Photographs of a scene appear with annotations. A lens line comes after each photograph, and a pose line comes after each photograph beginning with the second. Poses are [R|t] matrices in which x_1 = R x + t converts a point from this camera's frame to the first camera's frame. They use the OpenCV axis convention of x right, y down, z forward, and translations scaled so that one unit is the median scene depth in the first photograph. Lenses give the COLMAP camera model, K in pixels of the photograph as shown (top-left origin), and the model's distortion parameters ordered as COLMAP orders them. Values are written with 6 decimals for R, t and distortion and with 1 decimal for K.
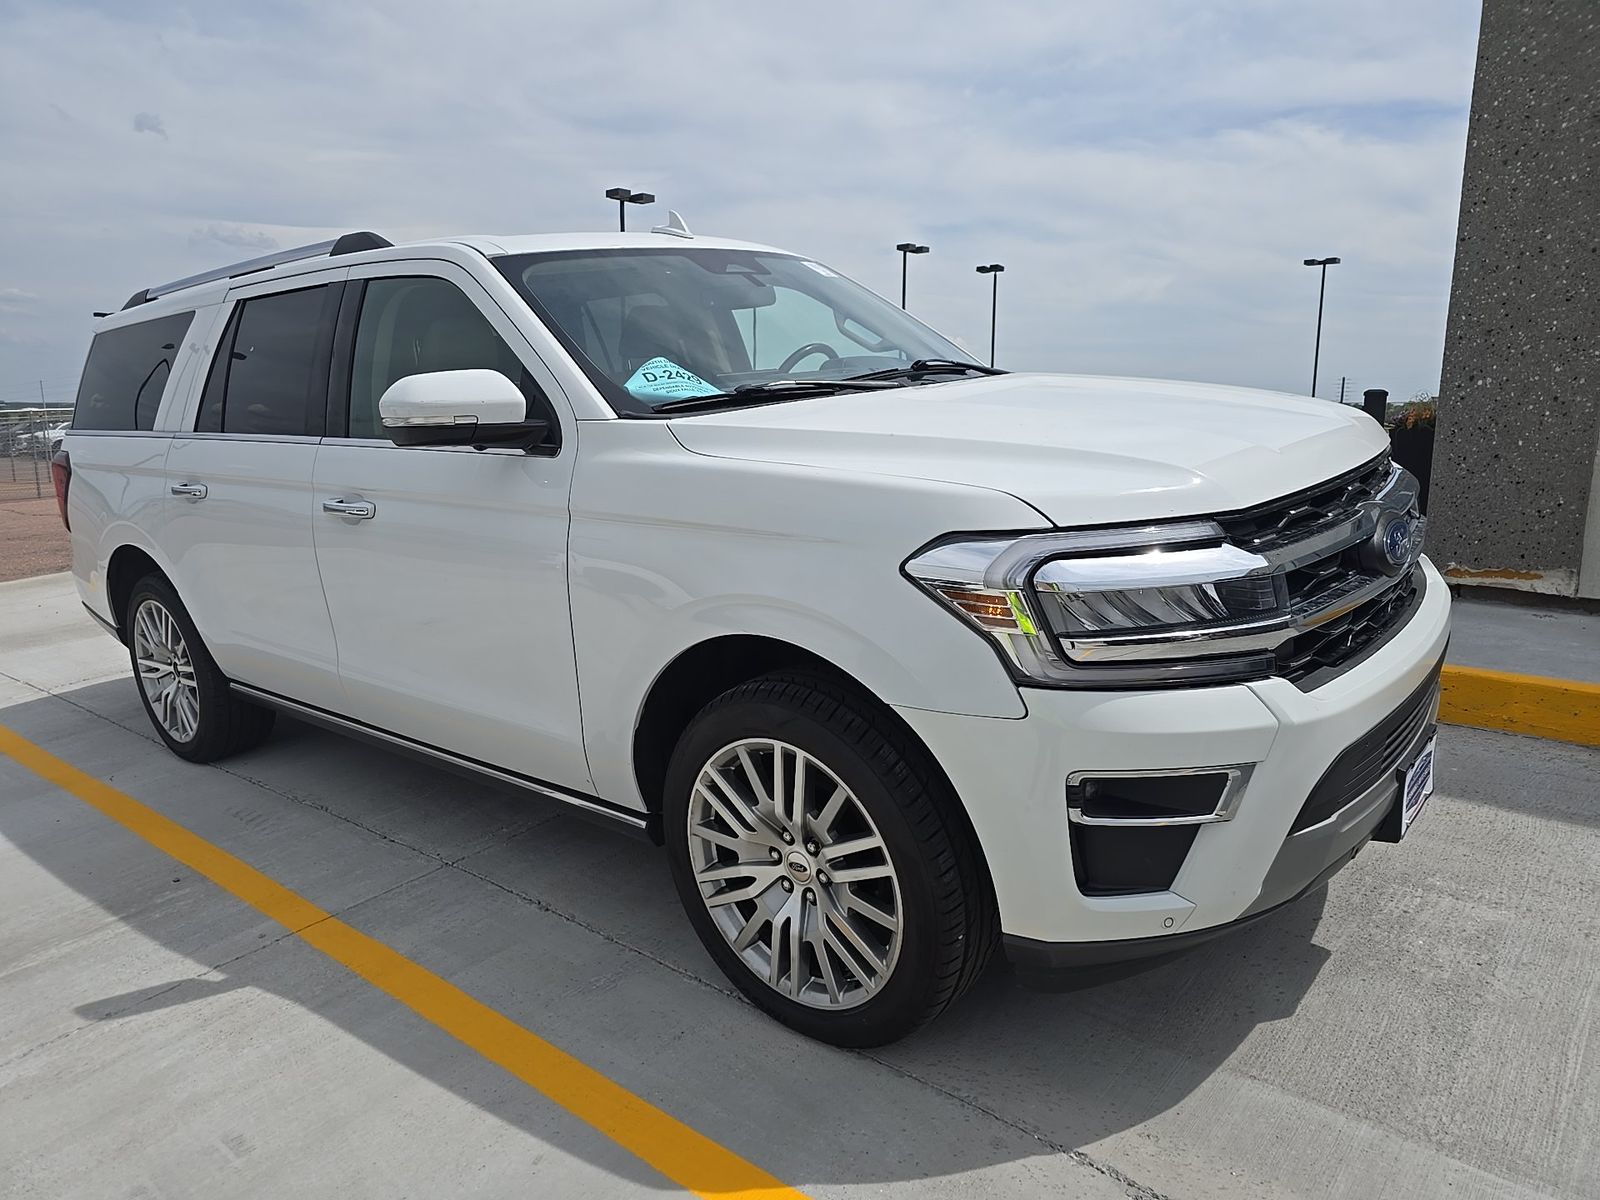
lens RADIAL K [[1077.5, 0, 795.6], [0, 1077.5, 600.1], [0, 0, 1]] dist [0.015961, -0.001294]
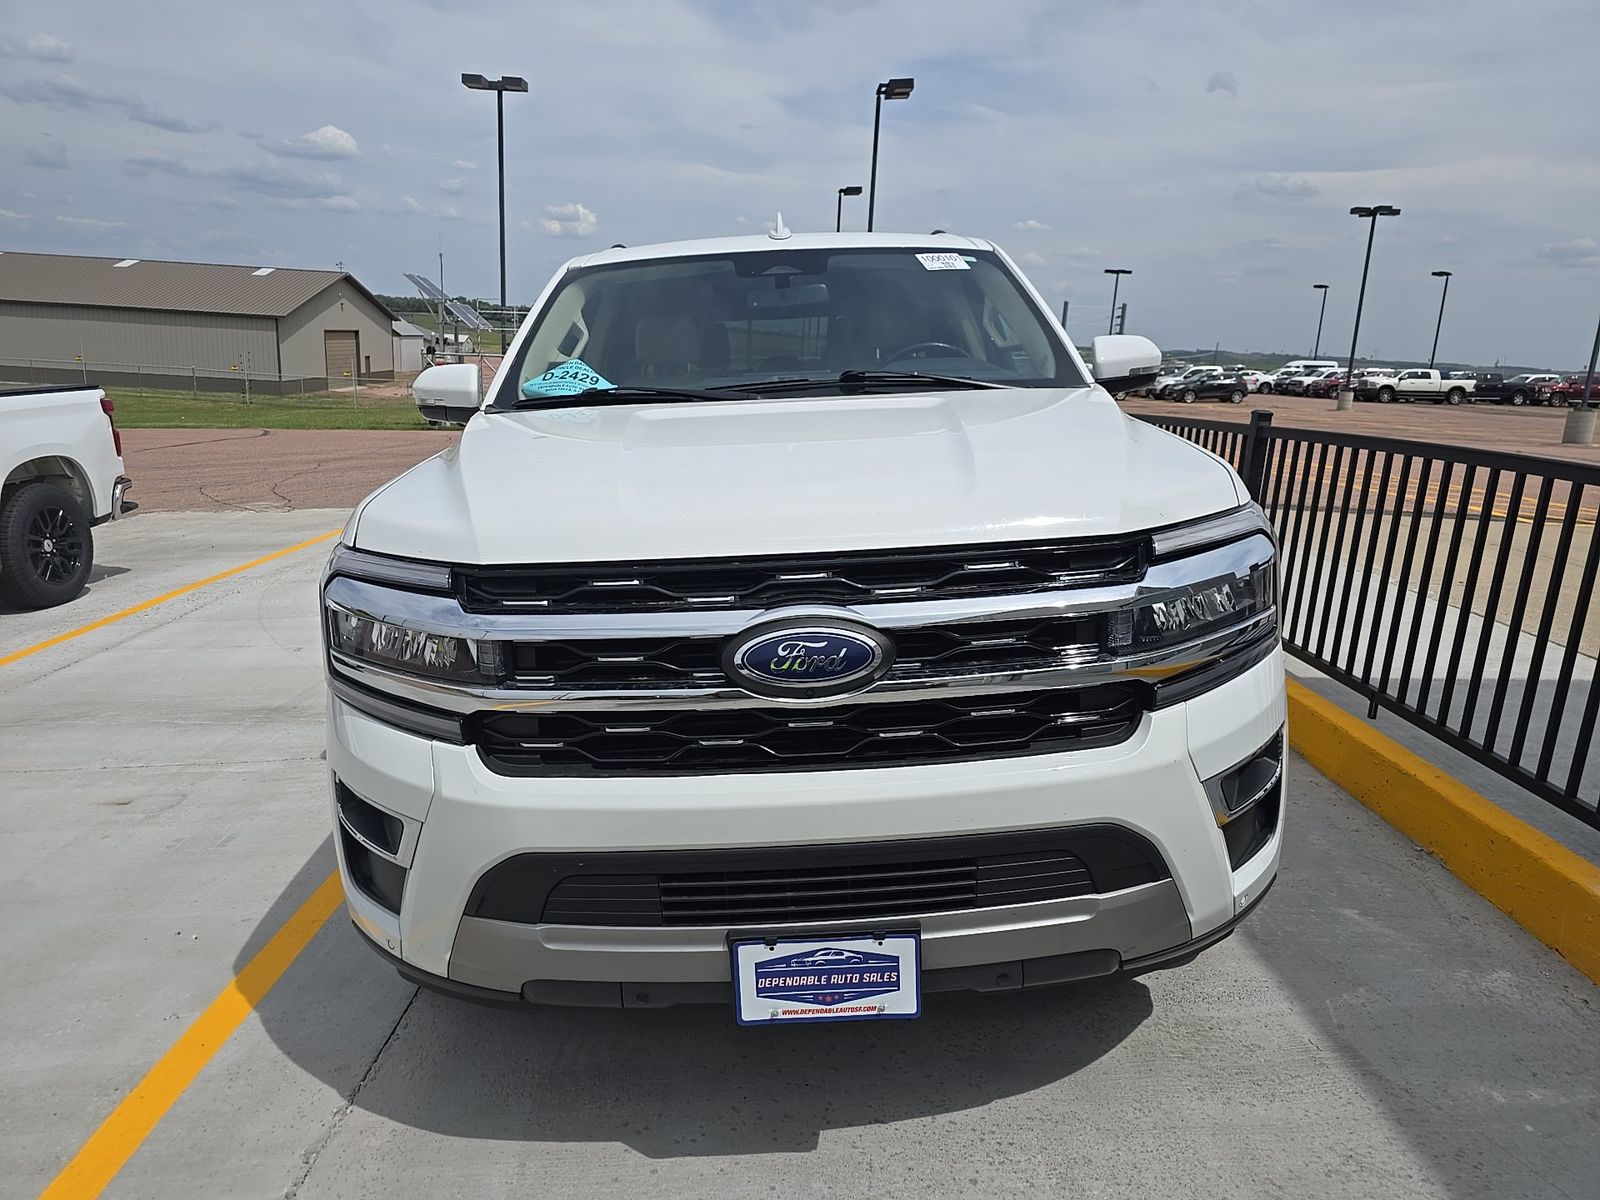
lens RADIAL K [[1077.5, 0, 799.0], [0, 1077.5, 602.1], [0, 0, 1]] dist [0.015961, -0.001294]
pose [[0.667034, 0.210798, -0.714584, 1.133428], [-0.177790, 0.976465, 0.122092, -0.193860], [0.723503, 0.045606, 0.688813, 0.491882]]
